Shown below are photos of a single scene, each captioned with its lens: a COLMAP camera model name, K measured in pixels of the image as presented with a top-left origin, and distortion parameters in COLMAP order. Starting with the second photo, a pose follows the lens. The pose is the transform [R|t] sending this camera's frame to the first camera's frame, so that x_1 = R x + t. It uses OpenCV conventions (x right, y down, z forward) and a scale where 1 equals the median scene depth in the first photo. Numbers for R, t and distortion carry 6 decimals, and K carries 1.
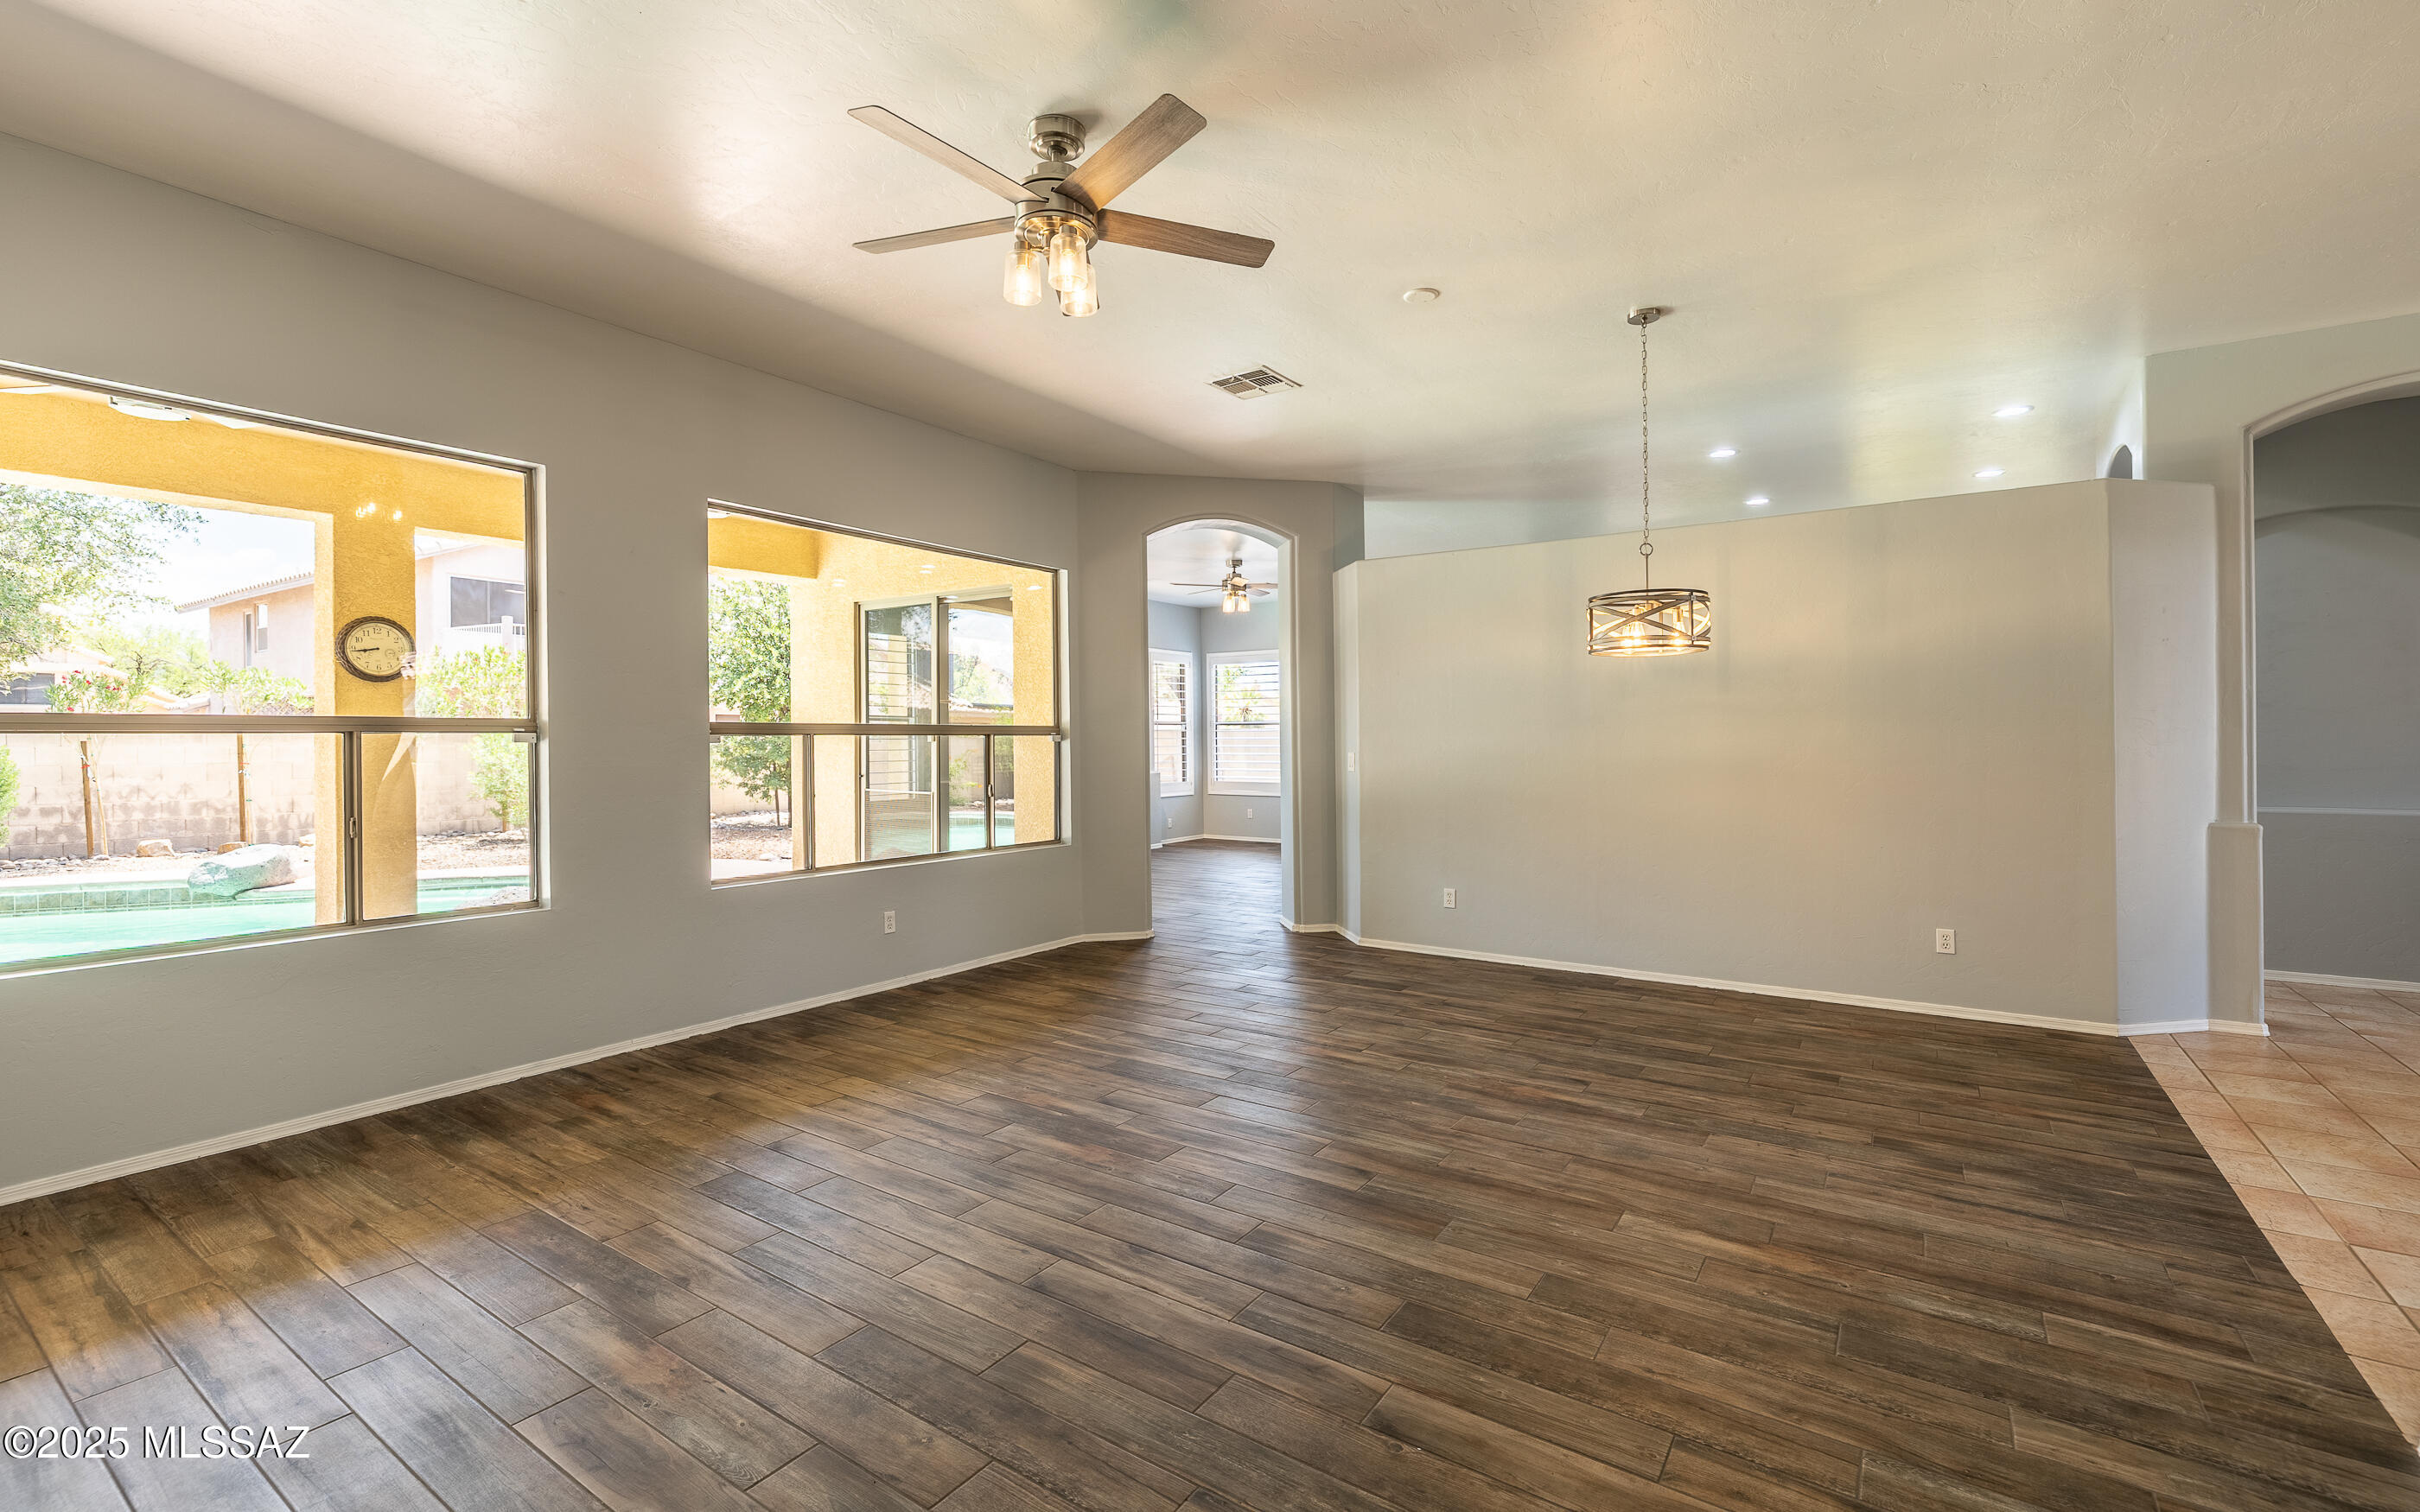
lens RADIAL K [[1039.3, 0, 1210.0], [0, 1039.3, 756.0], [0, 0, 1]] dist [0.000253, -0.000925]
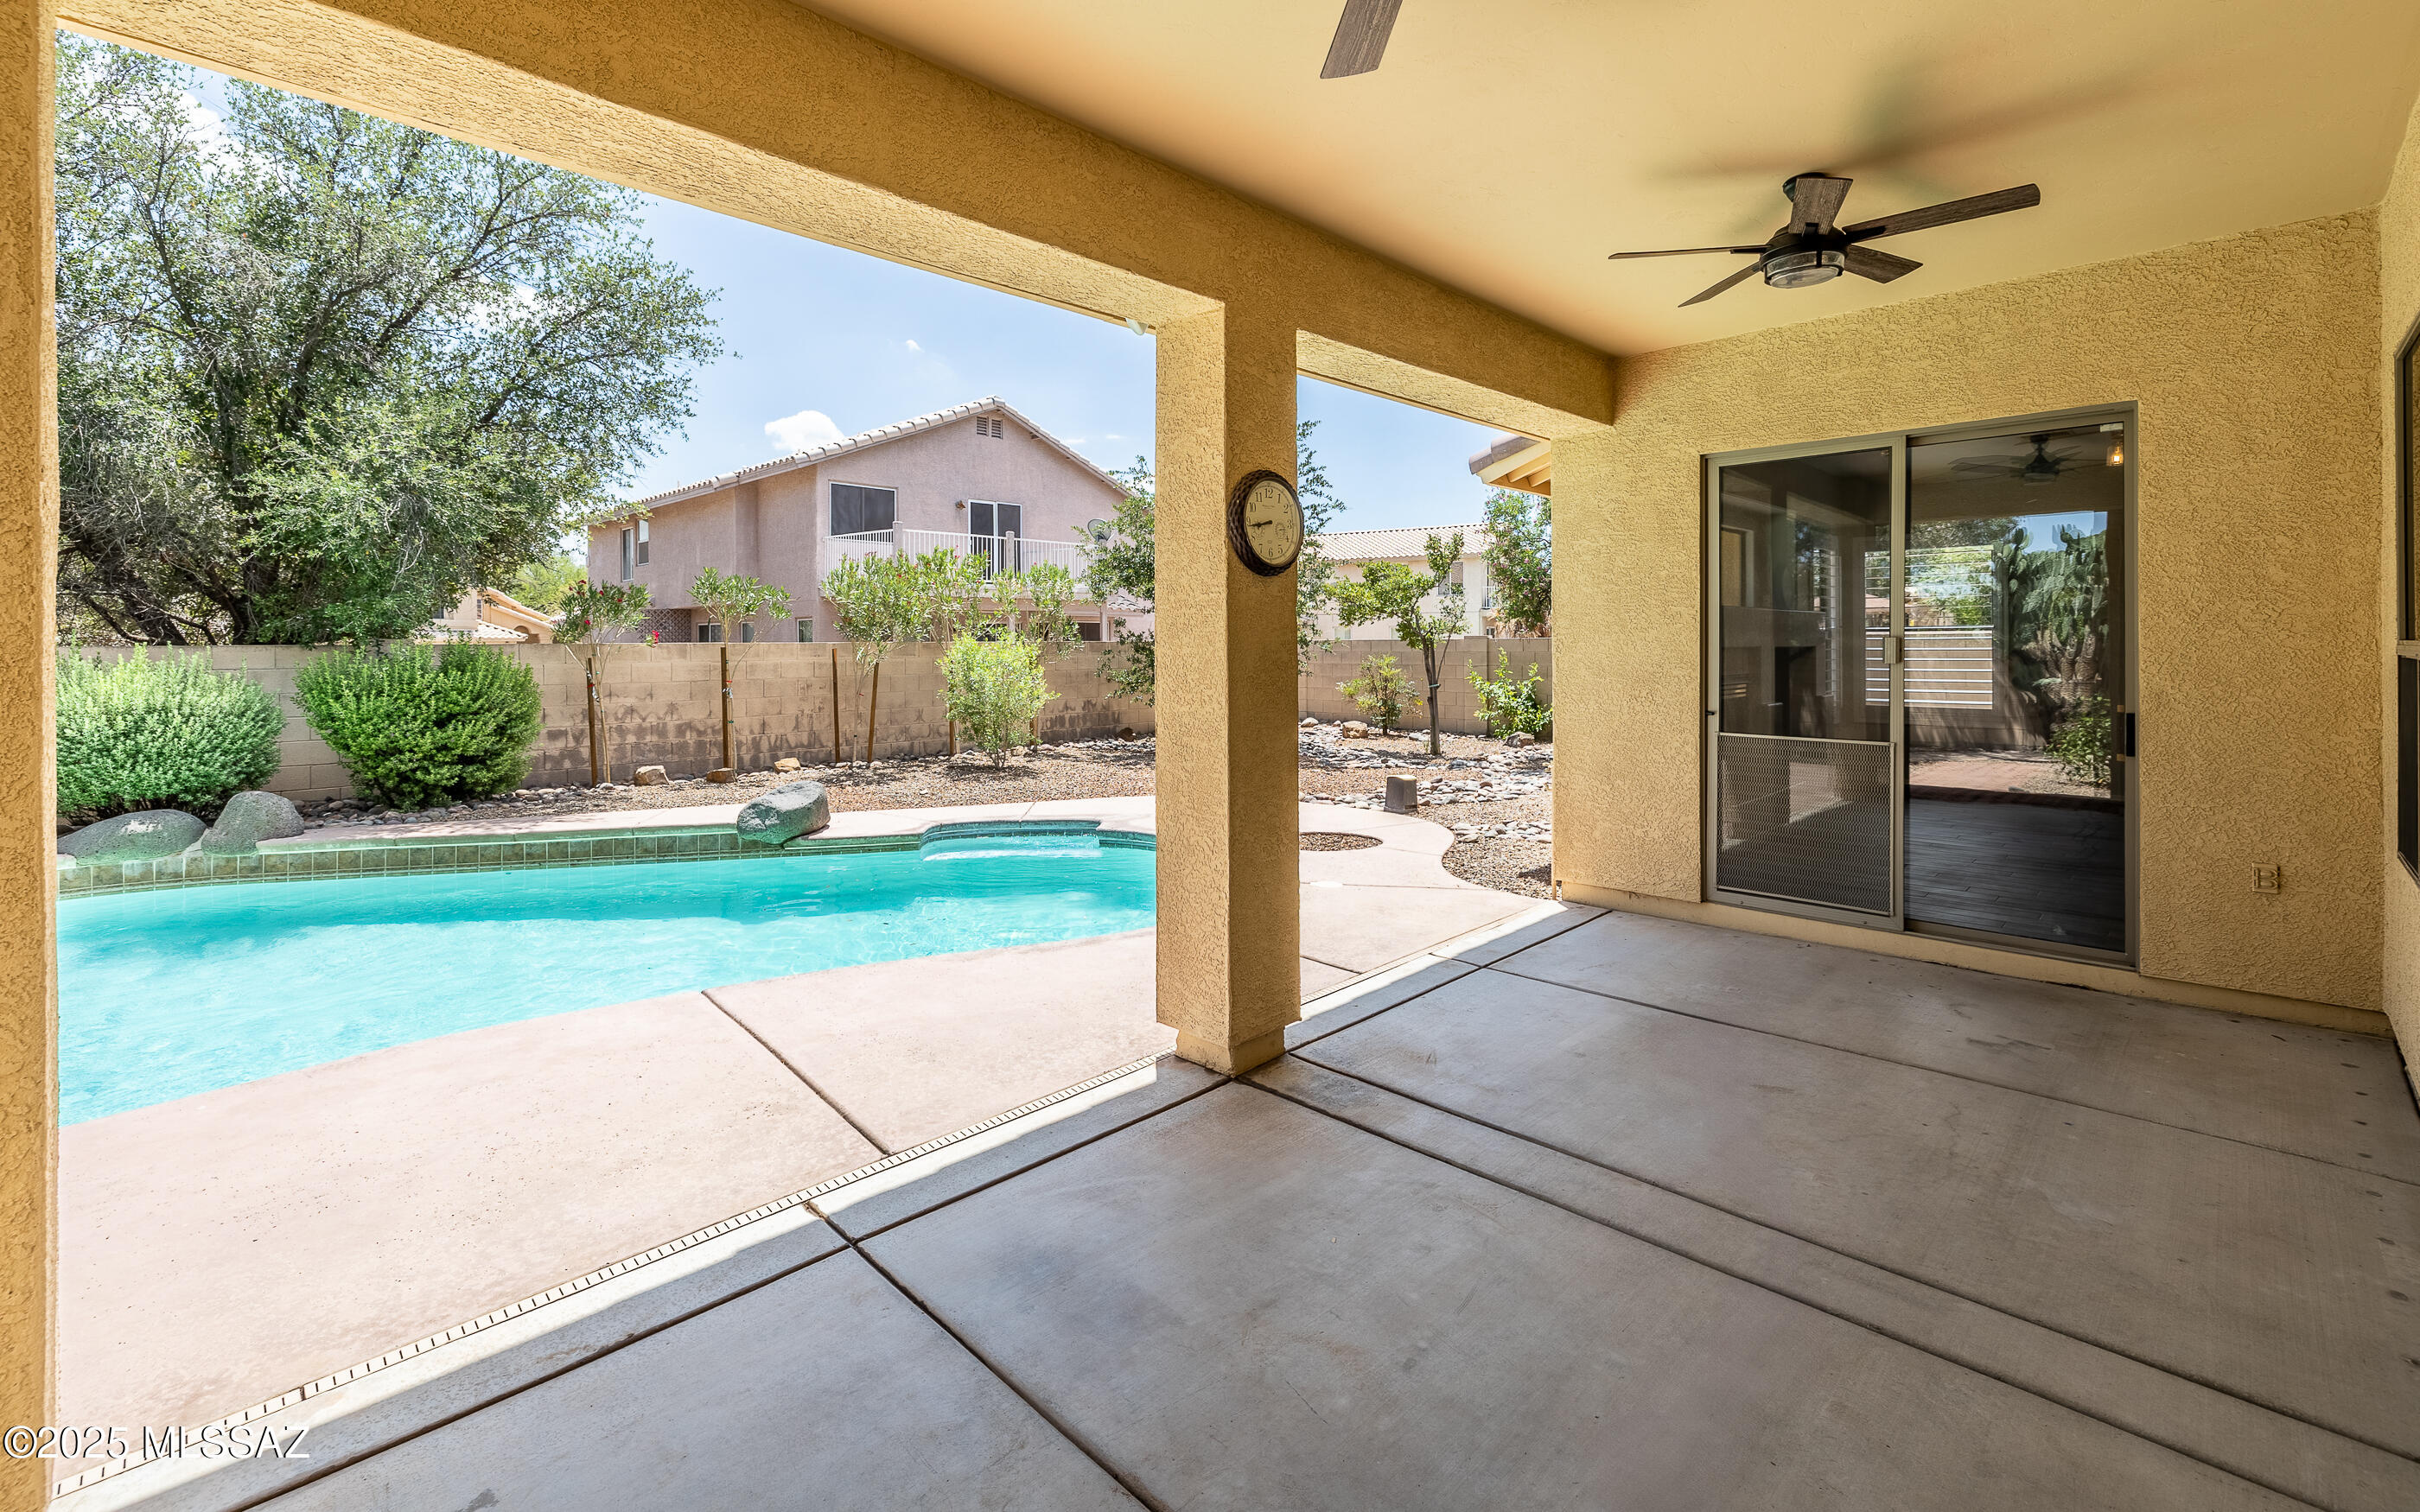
lens RADIAL K [[1028.9, 0, 1215.0], [0, 1028.9, 665.2], [0, 0, 1]] dist [-0.001578, -0.000103]
pose [[0.984322, -0.000390, -0.176383, -1.088943], [0.001167, 0.999990, 0.004303, -0.031900], [0.176380, -0.004441, 0.984312, 0.589979]]
